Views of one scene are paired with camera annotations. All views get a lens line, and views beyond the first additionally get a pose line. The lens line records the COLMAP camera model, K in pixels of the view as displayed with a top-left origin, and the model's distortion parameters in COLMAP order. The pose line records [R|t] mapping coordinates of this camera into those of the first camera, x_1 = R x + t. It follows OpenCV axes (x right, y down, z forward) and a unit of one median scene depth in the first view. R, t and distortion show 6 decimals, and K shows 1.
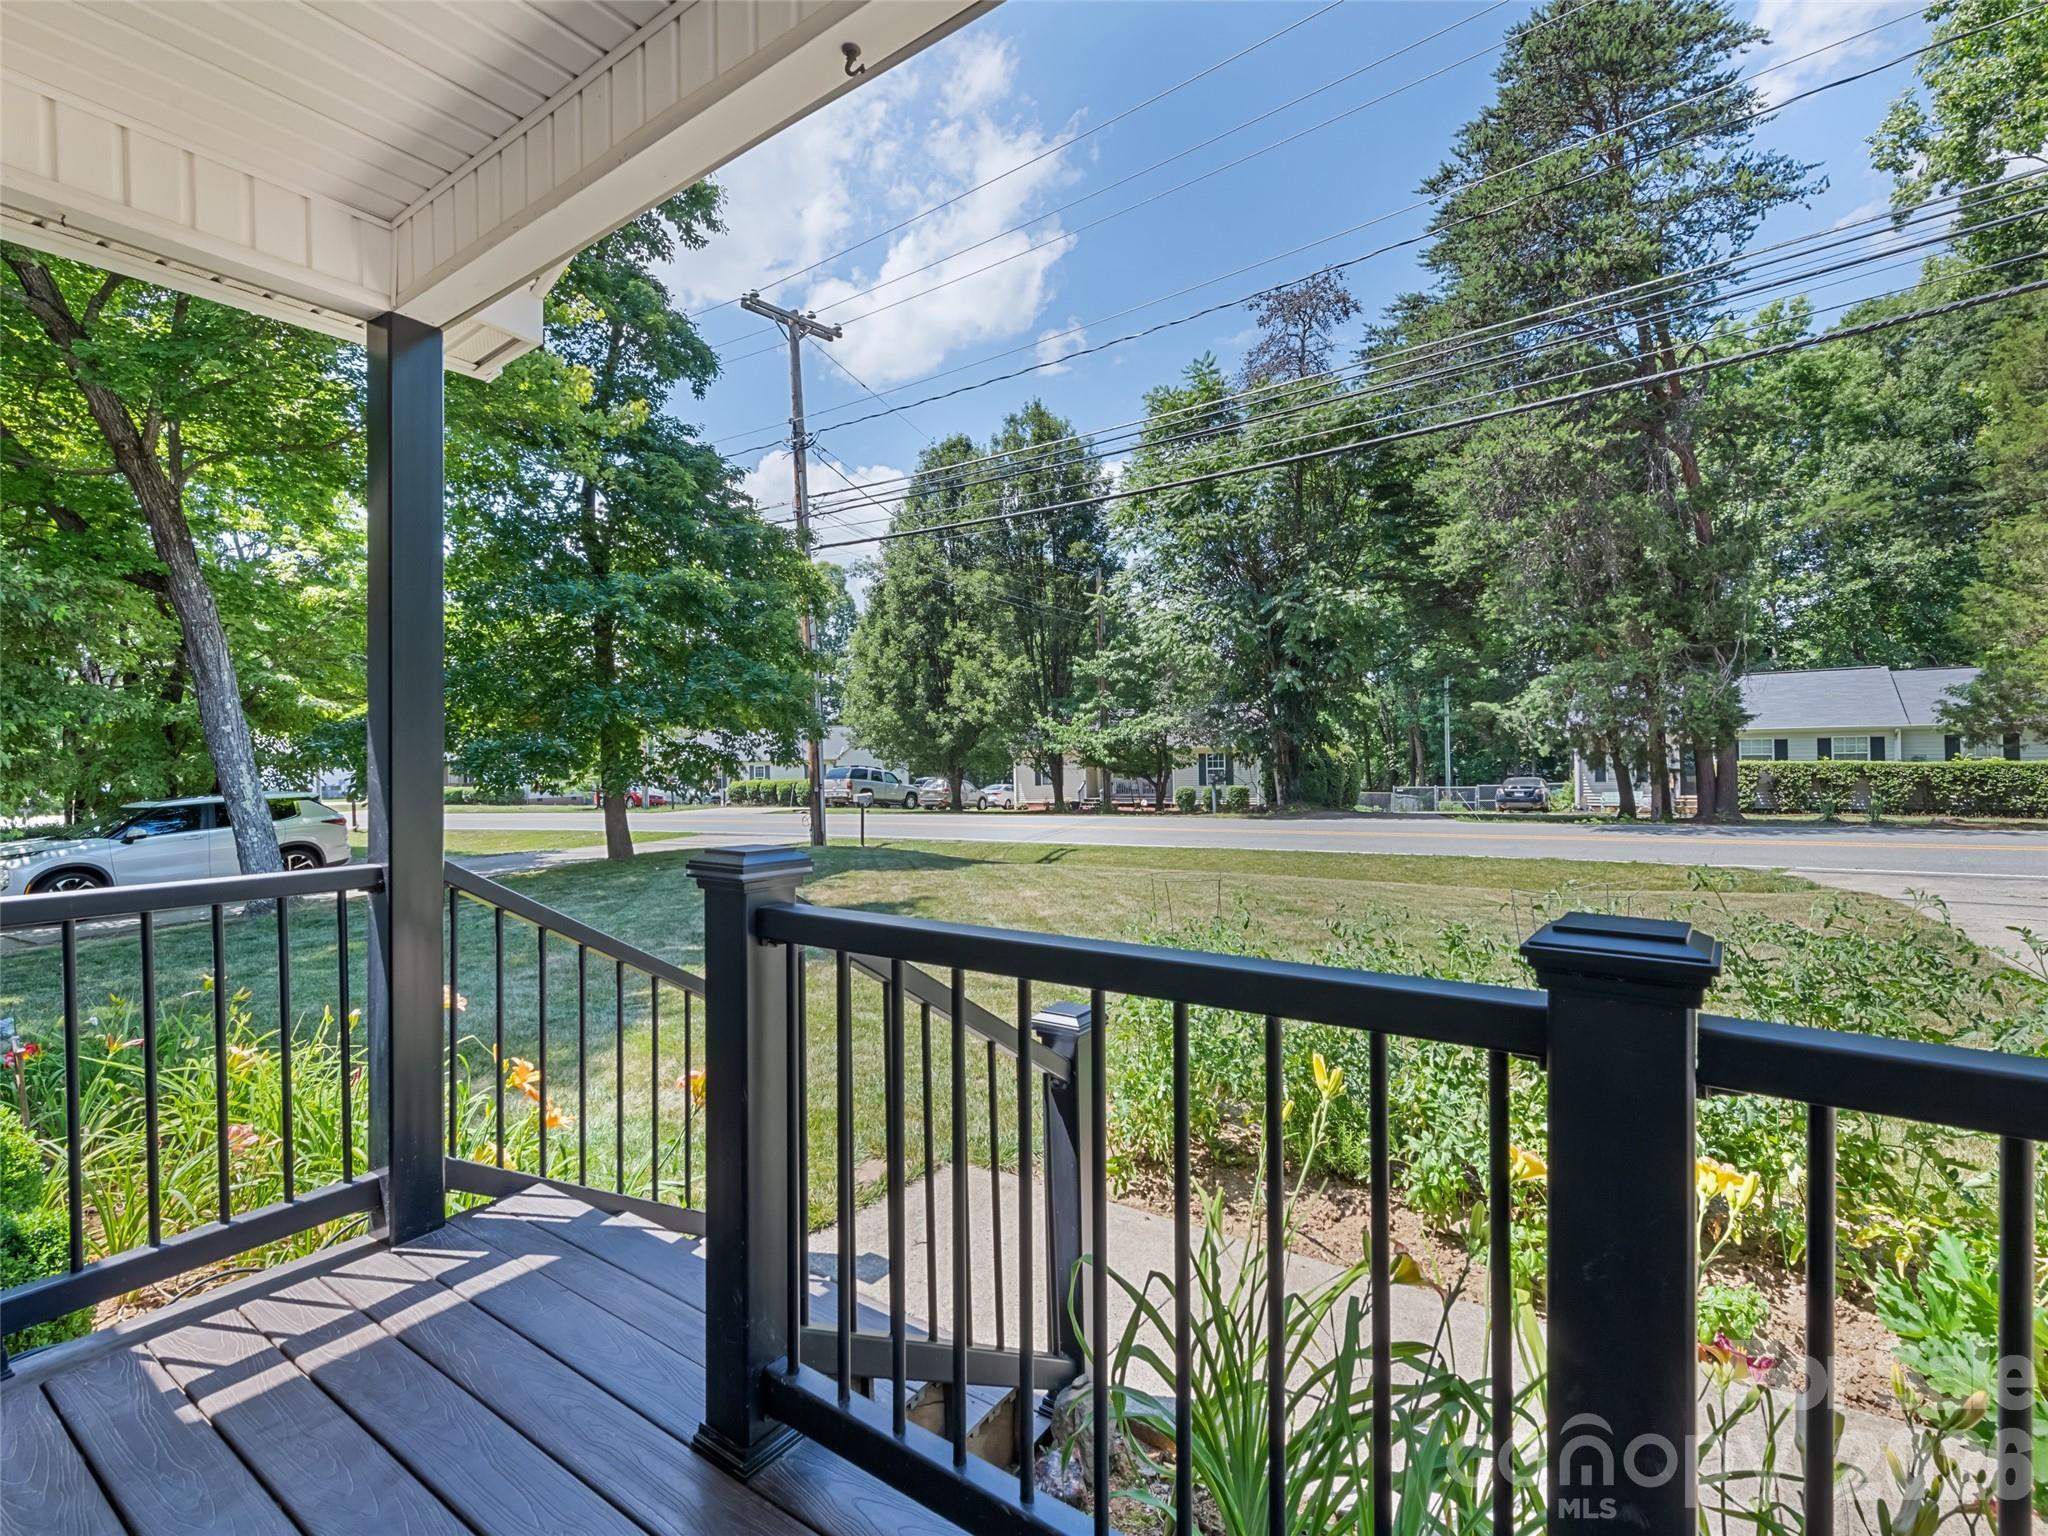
lens RADIAL K [[972.6, 0, 982.6], [0, 972.6, 760.4], [0, 0, 1]] dist [-0.001927, -0.000557]
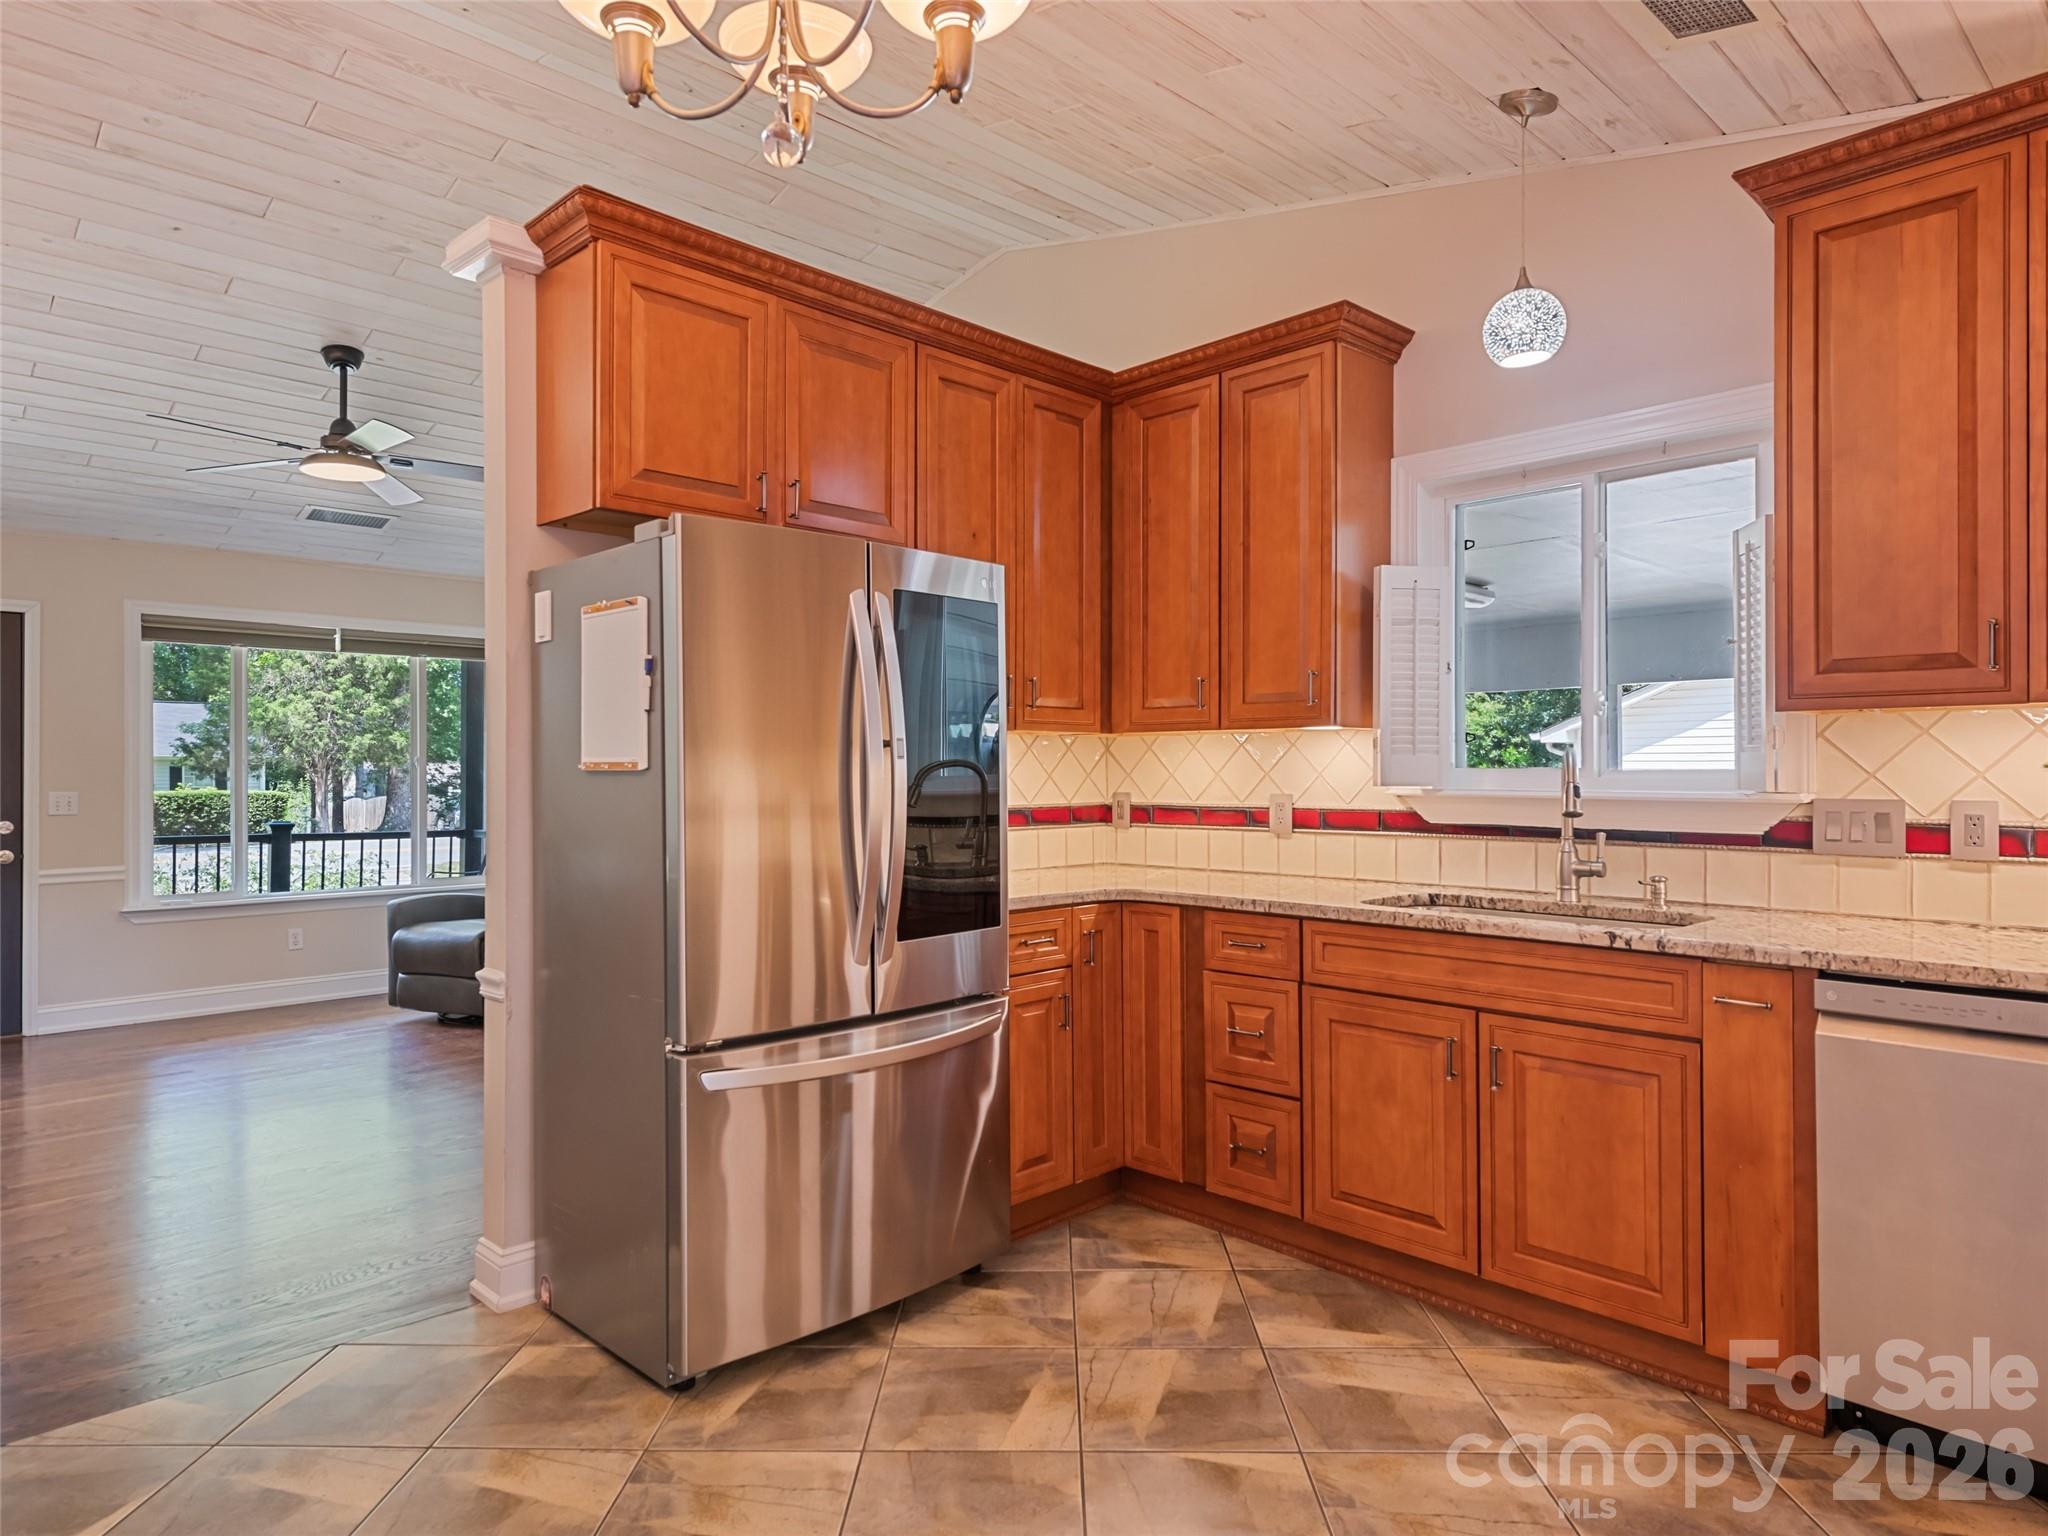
lens RADIAL K [[1233.6, 0, 1024.0], [0, 1233.6, 768.0], [0, 0, 1]] dist [0.015722, 0.000566]
pose [[0.168327, 0.020537, 0.985517, -0.193423], [-0.005255, 0.999787, -0.019937, -0.001520], [-0.985717, -0.001823, 0.168399, -0.152875]]
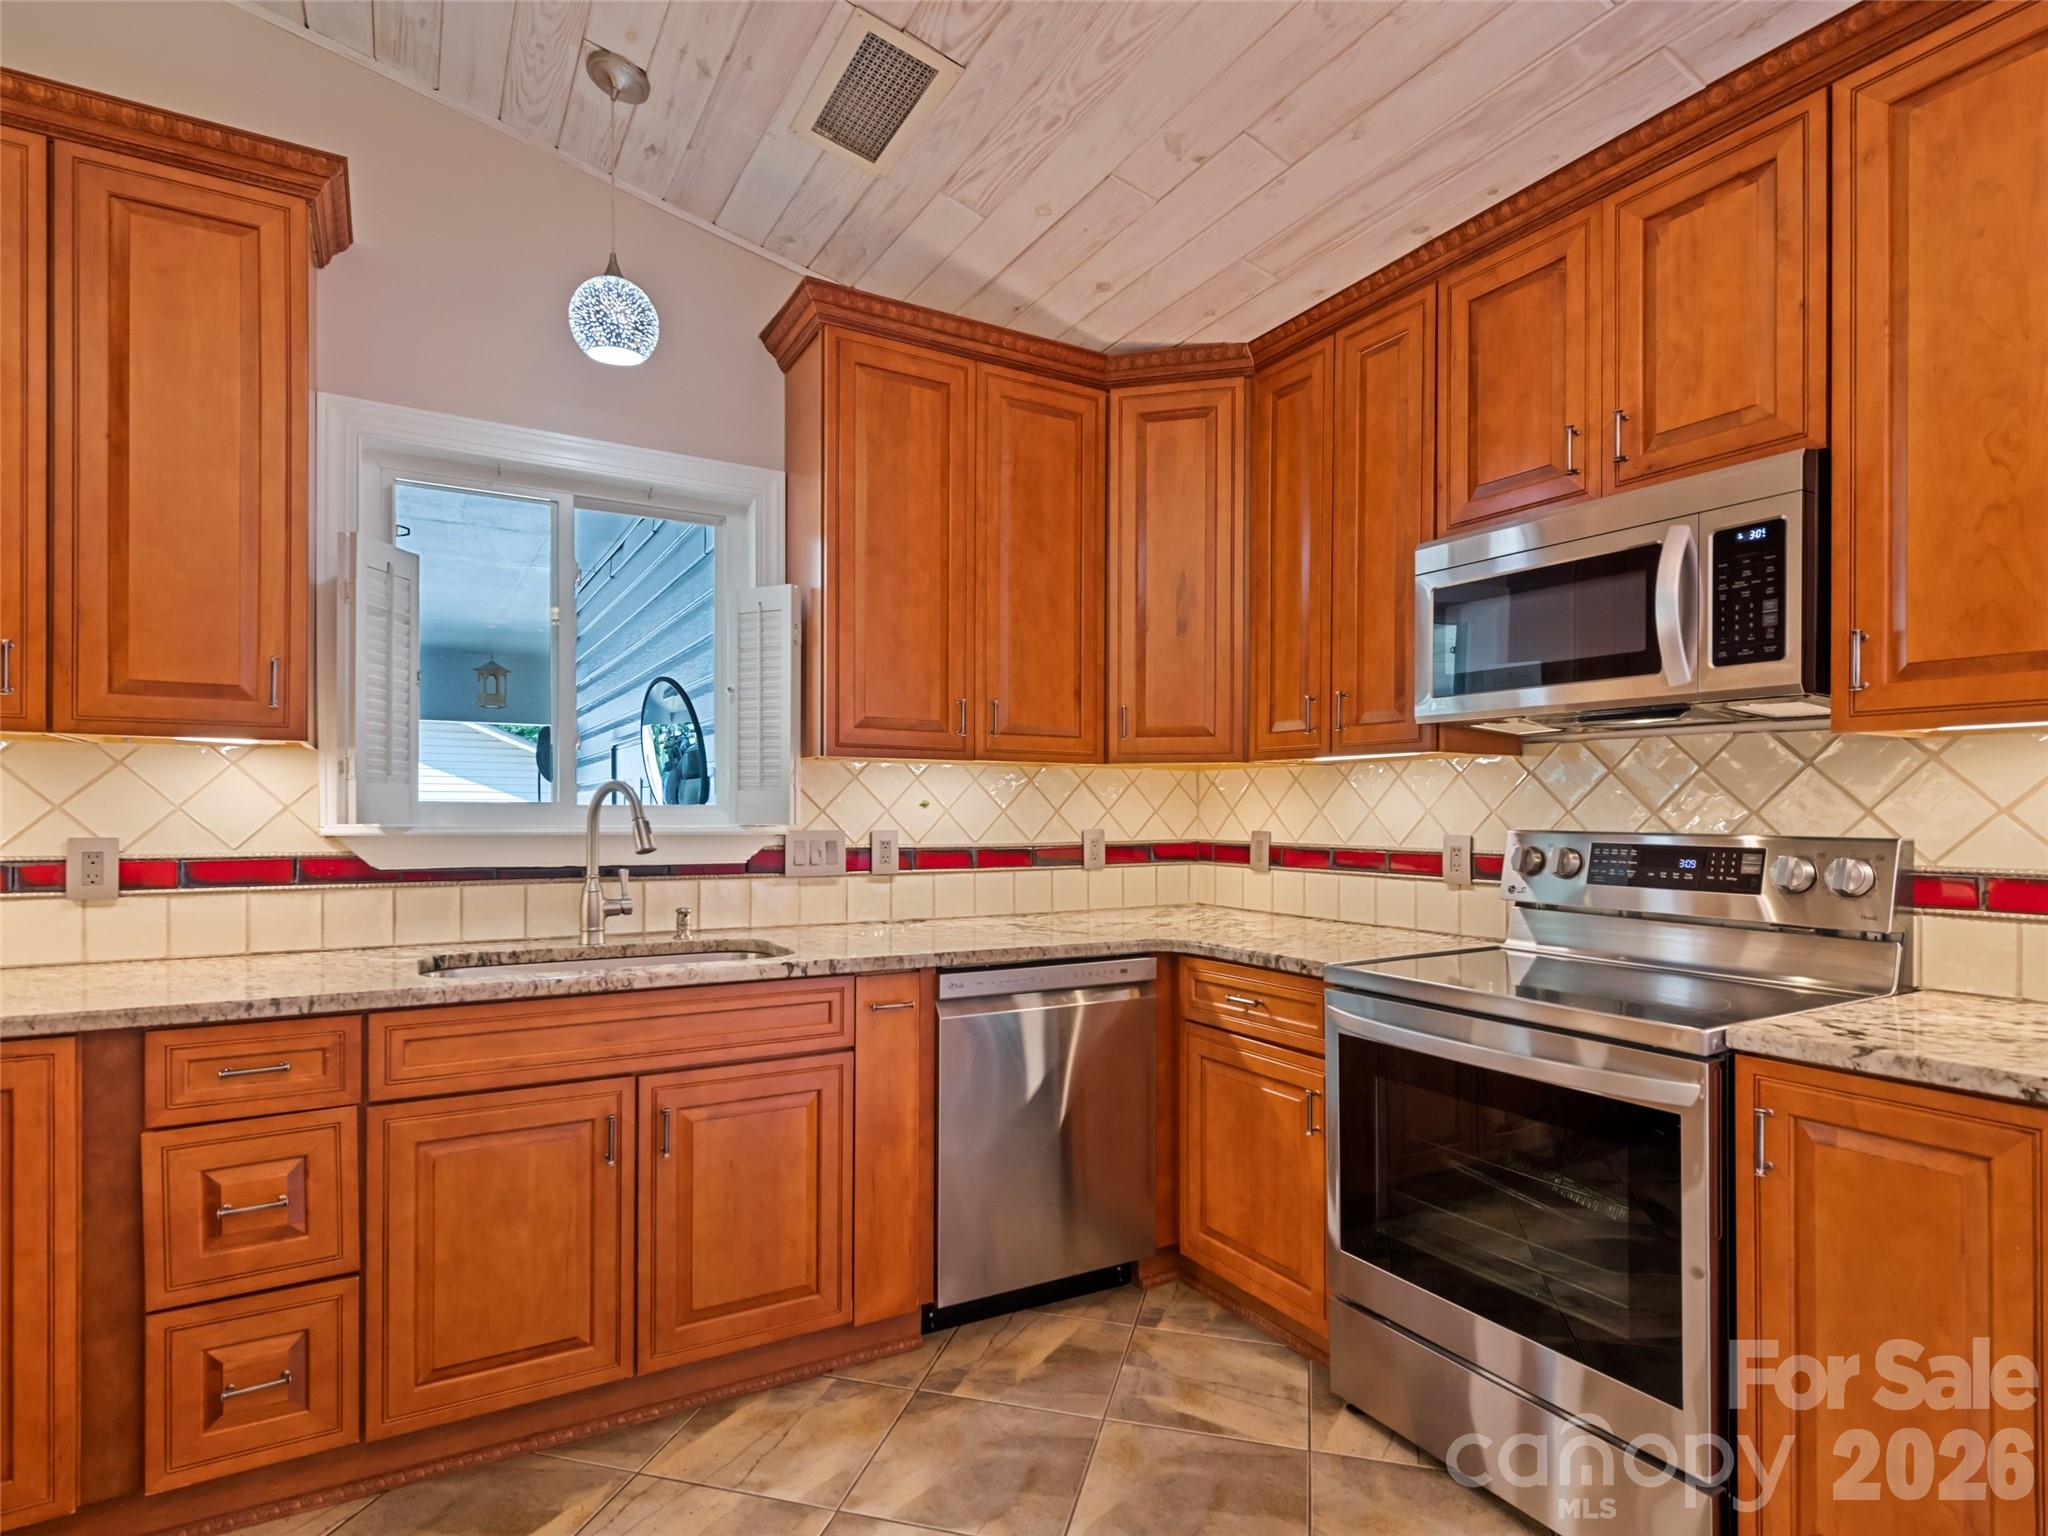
lens RADIAL K [[1085.2, 0, 1020.6], [0, 1085.2, 807.1], [0, 0, 1]] dist [0.021686, -0.013412]
pose [[-0.918421, 0.015071, 0.395318, -0.154622], [0.010417, 0.999849, -0.013917, -0.001843], [-0.395468, -0.008663, -0.918439, -0.119848]]
